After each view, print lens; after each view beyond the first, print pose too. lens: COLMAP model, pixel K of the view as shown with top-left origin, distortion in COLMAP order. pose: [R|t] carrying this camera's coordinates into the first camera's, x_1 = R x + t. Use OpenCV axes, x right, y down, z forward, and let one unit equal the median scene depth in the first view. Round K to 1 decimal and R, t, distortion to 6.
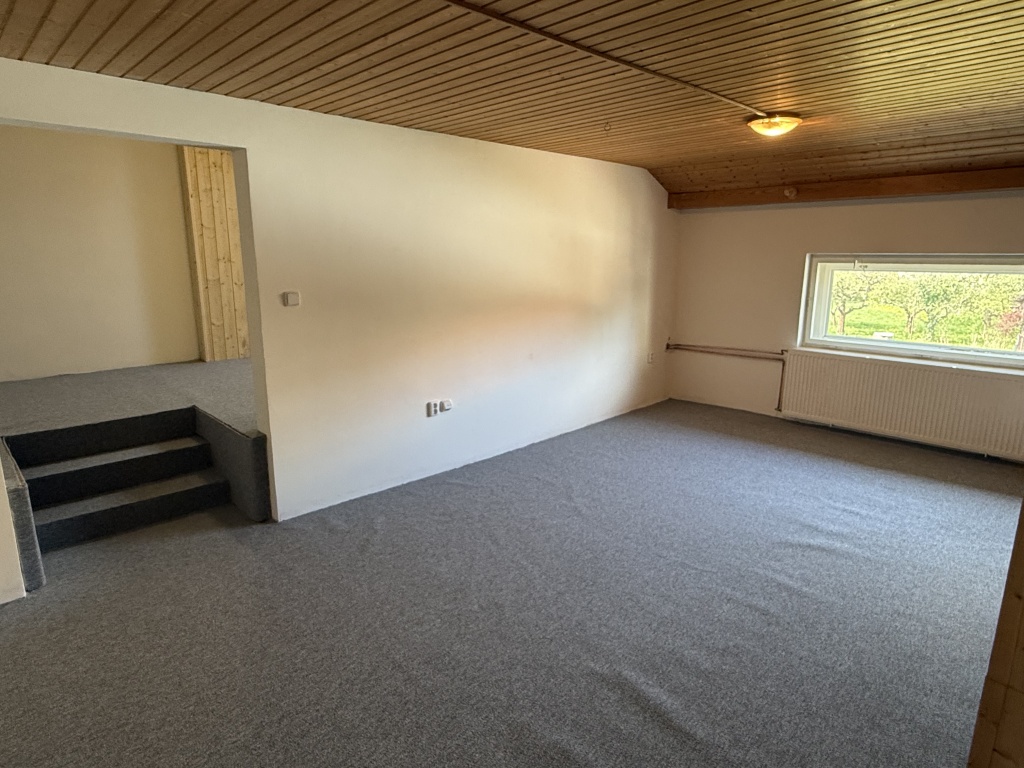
lens RADIAL K [[600.1, 0, 512.0], [0, 600.1, 384.0], [0, 0, 1]] dist [0.001383, 0.000156]
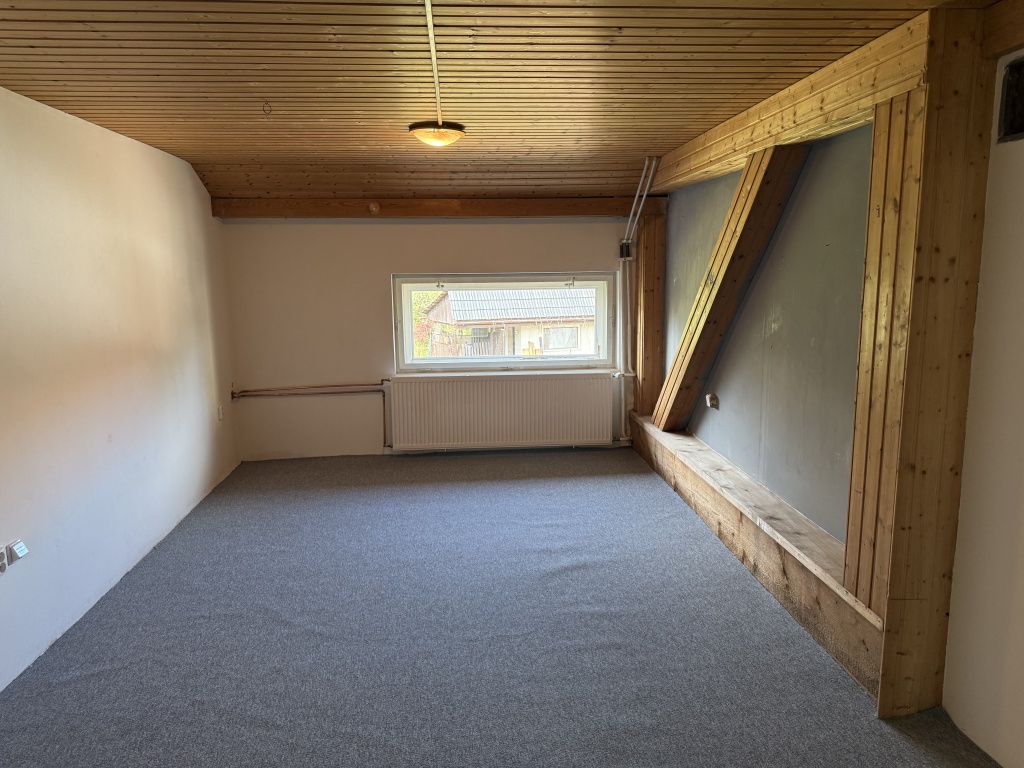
lens RADIAL K [[709.8, 0, 512.0], [0, 709.8, 384.0], [0, 0, 1]] dist [0.107214, -0.172455]
pose [[0.640578, -0.133005, 0.756286, -0.249467], [0.176410, 0.984033, 0.023638, -0.043581], [-0.747354, 0.118275, 0.653814, 0.164381]]
